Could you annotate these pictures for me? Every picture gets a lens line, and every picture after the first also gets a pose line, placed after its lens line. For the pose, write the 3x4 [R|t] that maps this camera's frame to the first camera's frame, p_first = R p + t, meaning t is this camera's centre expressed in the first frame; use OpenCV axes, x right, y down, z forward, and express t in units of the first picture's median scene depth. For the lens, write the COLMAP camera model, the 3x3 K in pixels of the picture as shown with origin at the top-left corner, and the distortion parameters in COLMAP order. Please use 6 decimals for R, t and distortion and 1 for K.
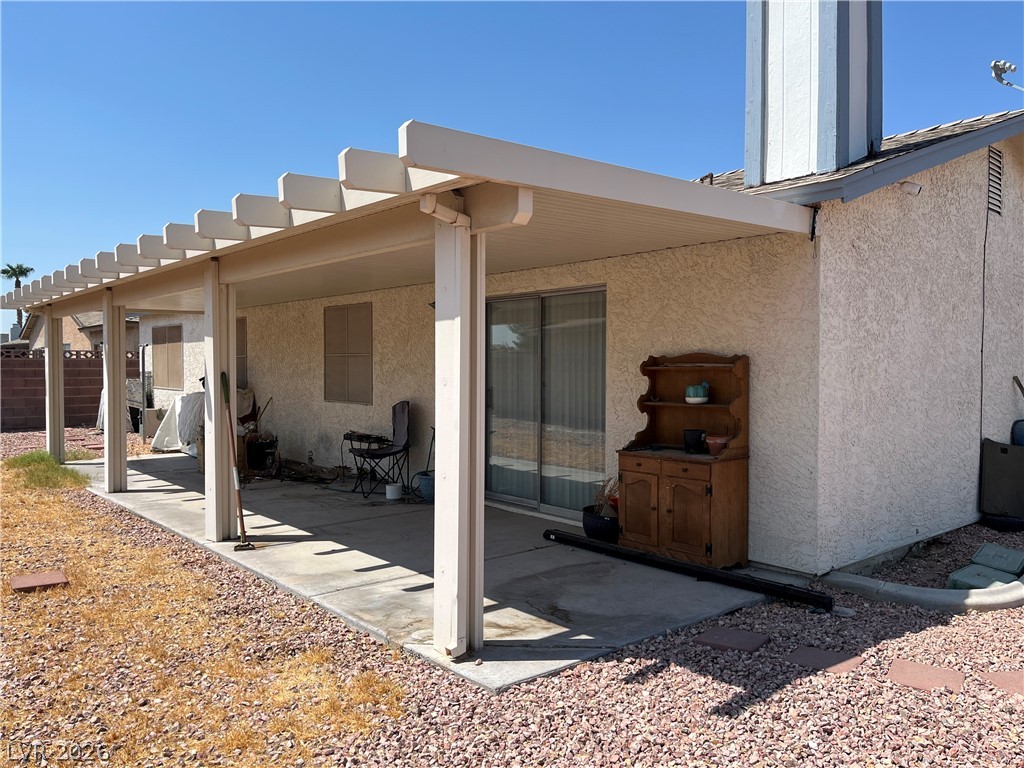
lens RADIAL K [[769.4, 0, 512.4], [0, 769.4, 383.4], [0, 0, 1]] dist [0.050936, -0.086513]
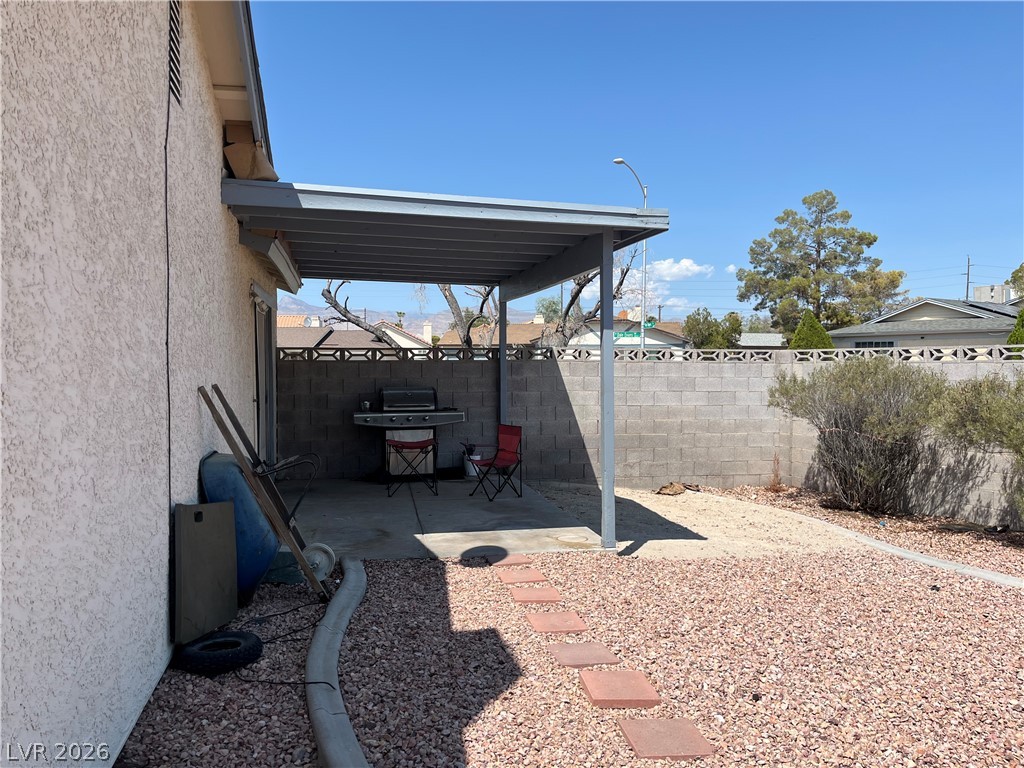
lens RADIAL K [[769.4, 0, 512.2], [0, 769.4, 382.5], [0, 0, 1]] dist [0.050936, -0.086513]
pose [[0.459706, -0.025214, 0.887713, 0.260856], [0.022258, 0.999610, 0.016866, -0.020508], [-0.887792, 0.012005, 0.460088, 0.590422]]
